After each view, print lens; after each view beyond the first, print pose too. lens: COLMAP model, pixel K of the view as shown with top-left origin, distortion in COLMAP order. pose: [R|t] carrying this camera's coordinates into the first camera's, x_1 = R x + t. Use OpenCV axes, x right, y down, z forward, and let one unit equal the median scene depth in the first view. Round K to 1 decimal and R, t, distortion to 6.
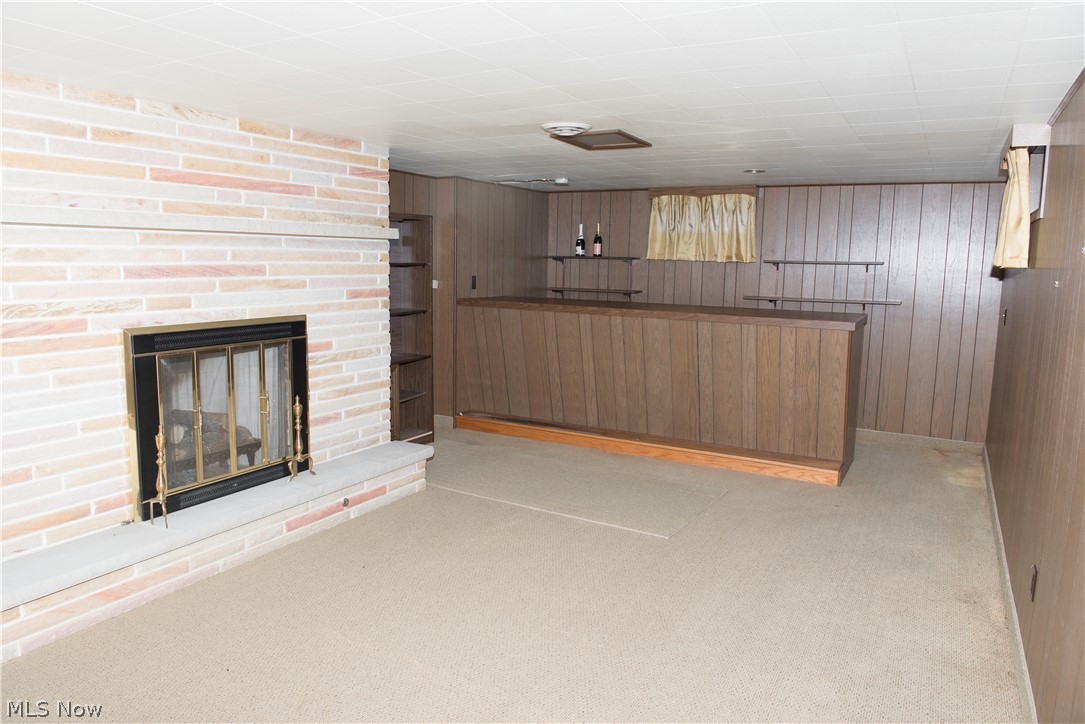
lens RADIAL K [[739.7, 0, 542.5], [0, 739.7, 362.0], [0, 0, 1]] dist [-0.043256, 0.001048]
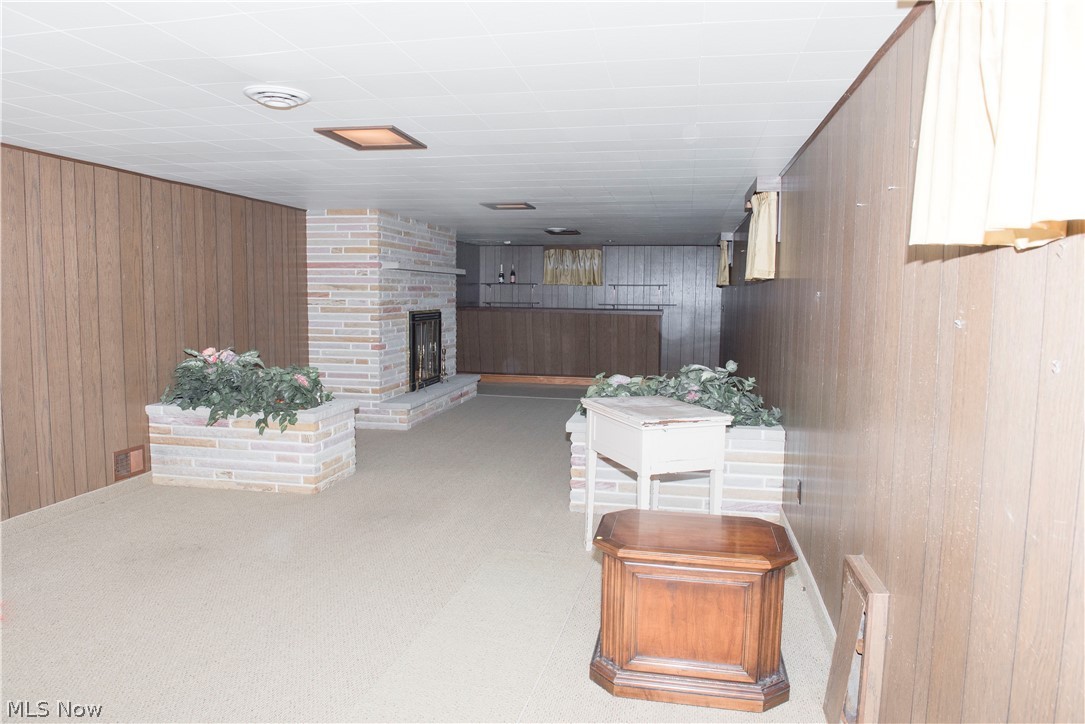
lens RADIAL K [[739.7, 0, 542.5], [0, 739.7, 362.0], [0, 0, 1]] dist [-0.043256, 0.001048]
pose [[0.949280, -0.037935, 0.312134, -0.514627], [0.050202, 0.998247, -0.031357, 0.125260], [-0.310397, 0.045437, 0.949521, -0.829868]]
